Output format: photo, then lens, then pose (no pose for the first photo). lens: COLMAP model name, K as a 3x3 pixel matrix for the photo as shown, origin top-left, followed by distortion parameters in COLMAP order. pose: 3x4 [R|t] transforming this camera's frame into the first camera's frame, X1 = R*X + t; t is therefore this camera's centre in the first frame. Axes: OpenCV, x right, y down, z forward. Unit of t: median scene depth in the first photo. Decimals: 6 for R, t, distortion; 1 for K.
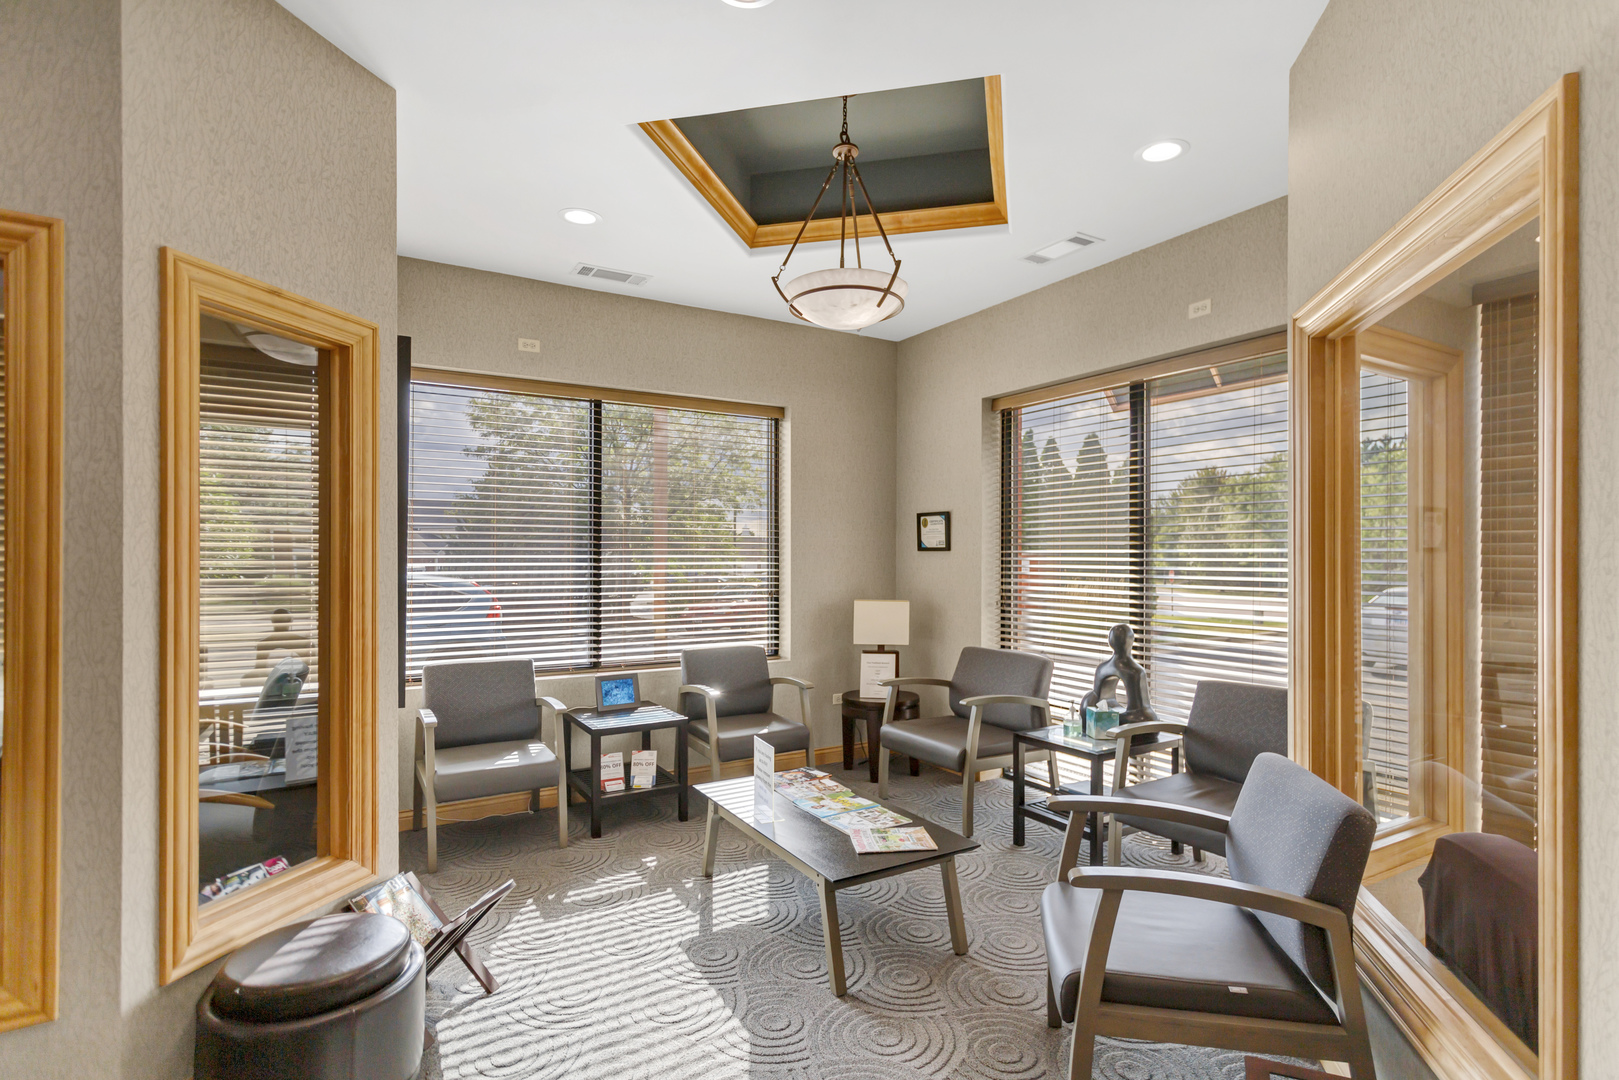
lens RADIAL K [[768.7, 0, 810.8], [0, 768.7, 554.5], [0, 0, 1]] dist [0.000107, 0.000238]
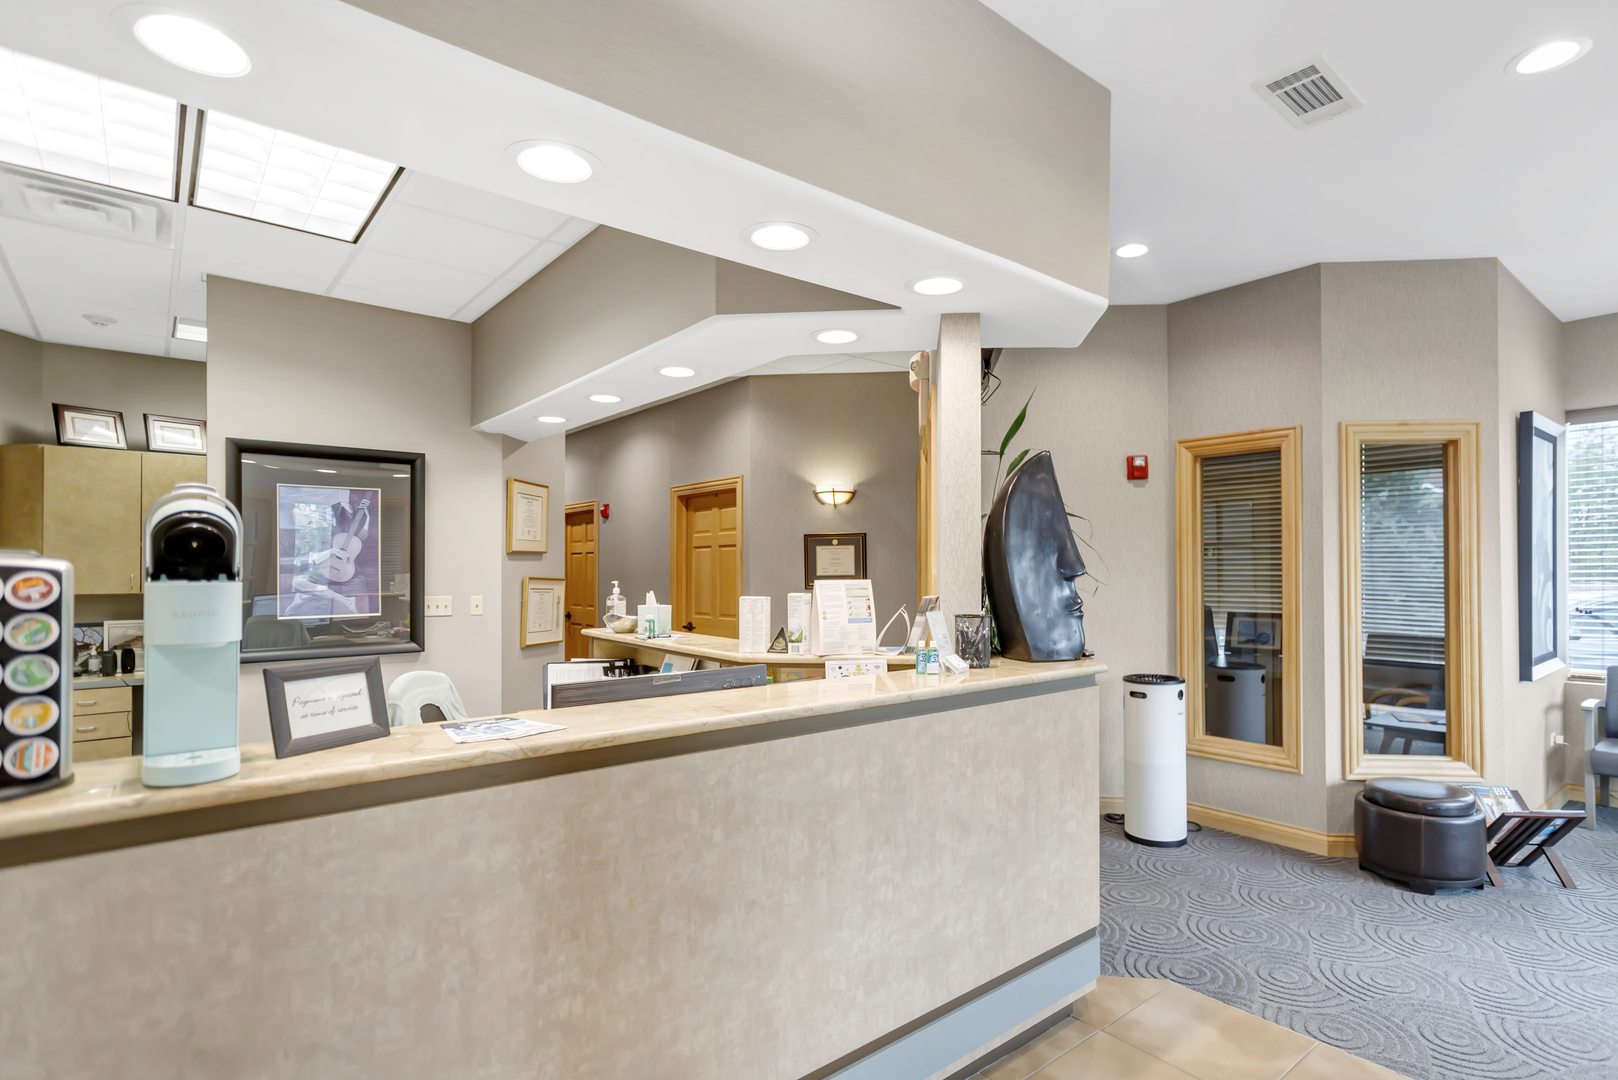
lens RADIAL K [[801.2, 0, 810.0], [0, 801.2, 565.4], [0, 0, 1]] dist [0.000059, -0.000013]
pose [[0.144731, -0.008141, -0.989438, 1.089547], [0.004104, 0.999962, -0.007627, -0.002706], [0.989463, -0.002957, 0.144759, -0.733055]]
